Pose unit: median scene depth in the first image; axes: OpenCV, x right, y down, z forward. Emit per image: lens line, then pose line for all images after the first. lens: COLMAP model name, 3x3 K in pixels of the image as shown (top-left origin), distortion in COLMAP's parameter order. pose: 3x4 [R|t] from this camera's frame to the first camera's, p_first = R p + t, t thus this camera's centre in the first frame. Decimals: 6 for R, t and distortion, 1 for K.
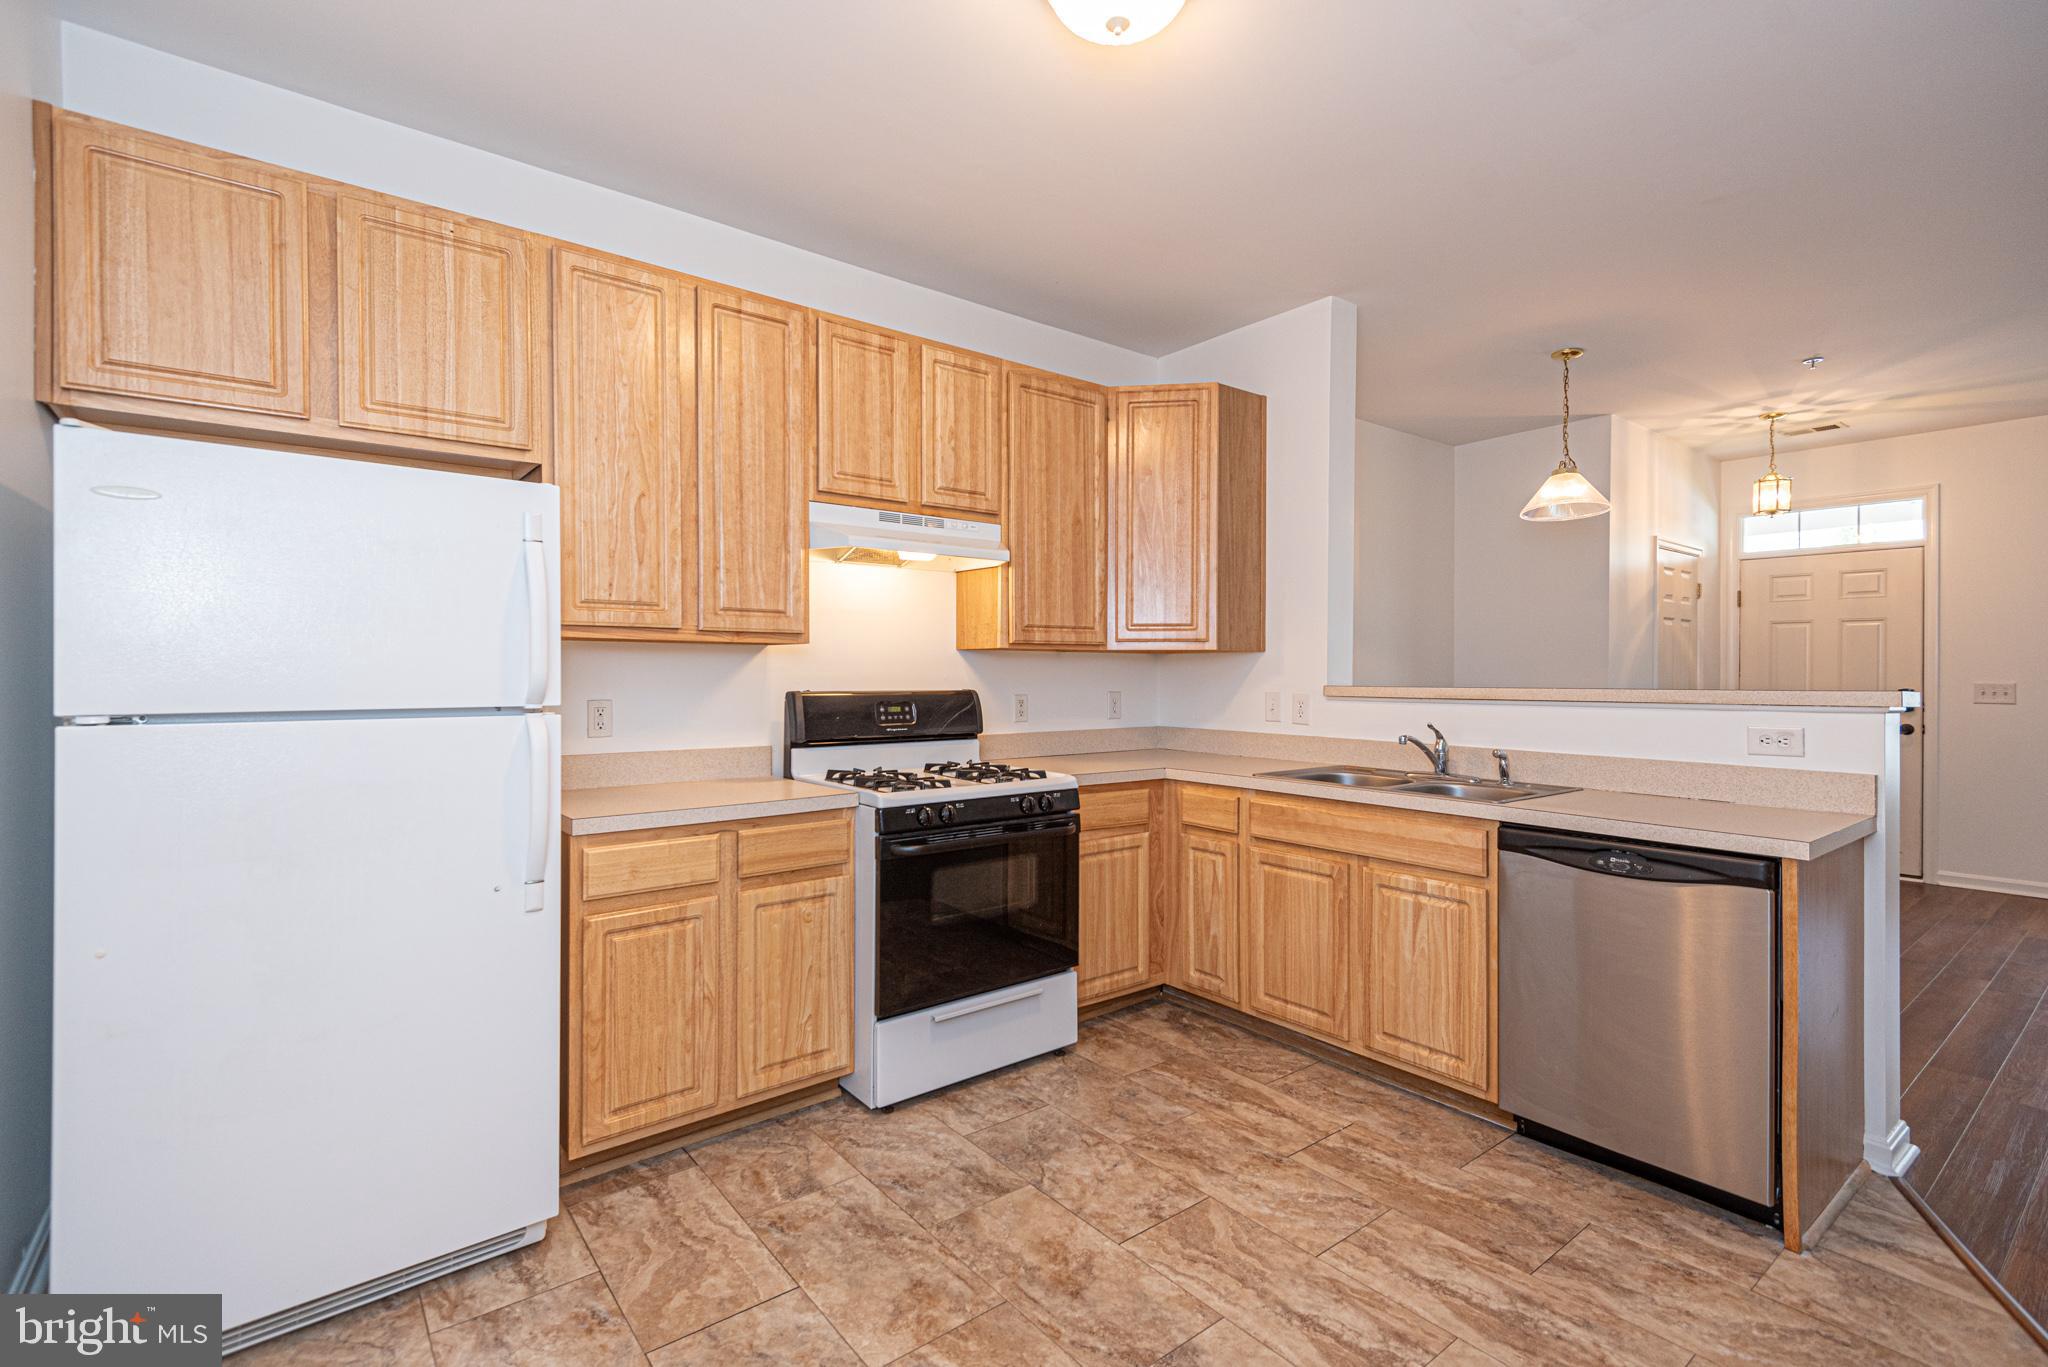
lens RADIAL K [[934.6, 0, 1022.5], [0, 934.6, 687.2], [0, 0, 1]] dist [-0.008560, -0.006070]
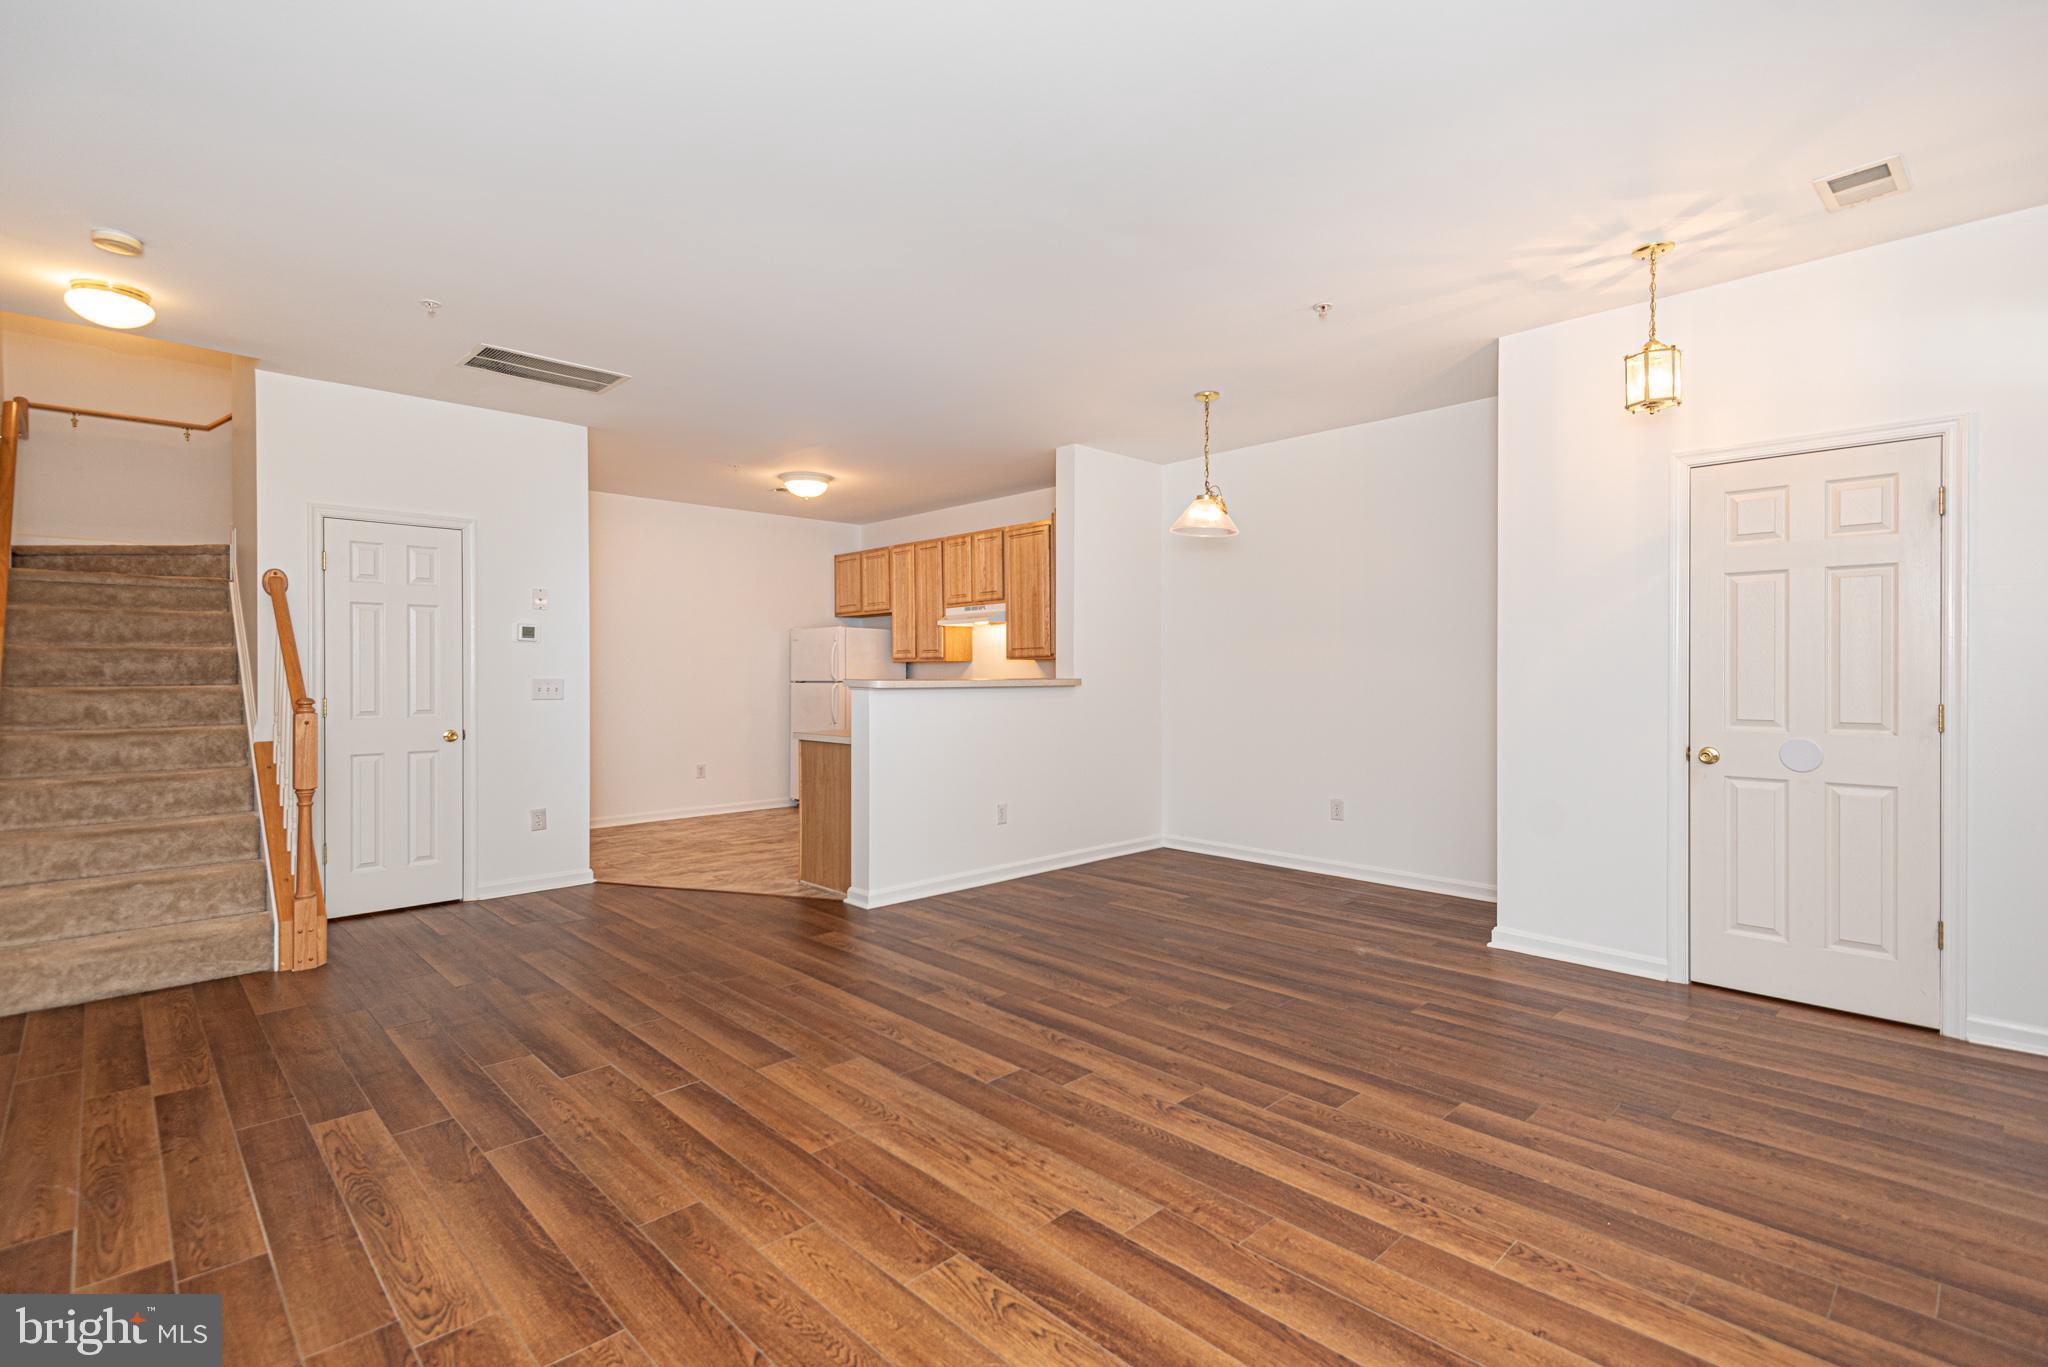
lens RADIAL K [[934.6, 0, 1024.1], [0, 934.6, 683.6], [0, 0, 1]] dist [-0.008560, -0.006070]
pose [[0.126160, 0.003993, -0.992002, 2.277265], [-0.005406, 0.999980, 0.003338, 0.006373], [0.991995, 0.004941, 0.126179, 0.819278]]
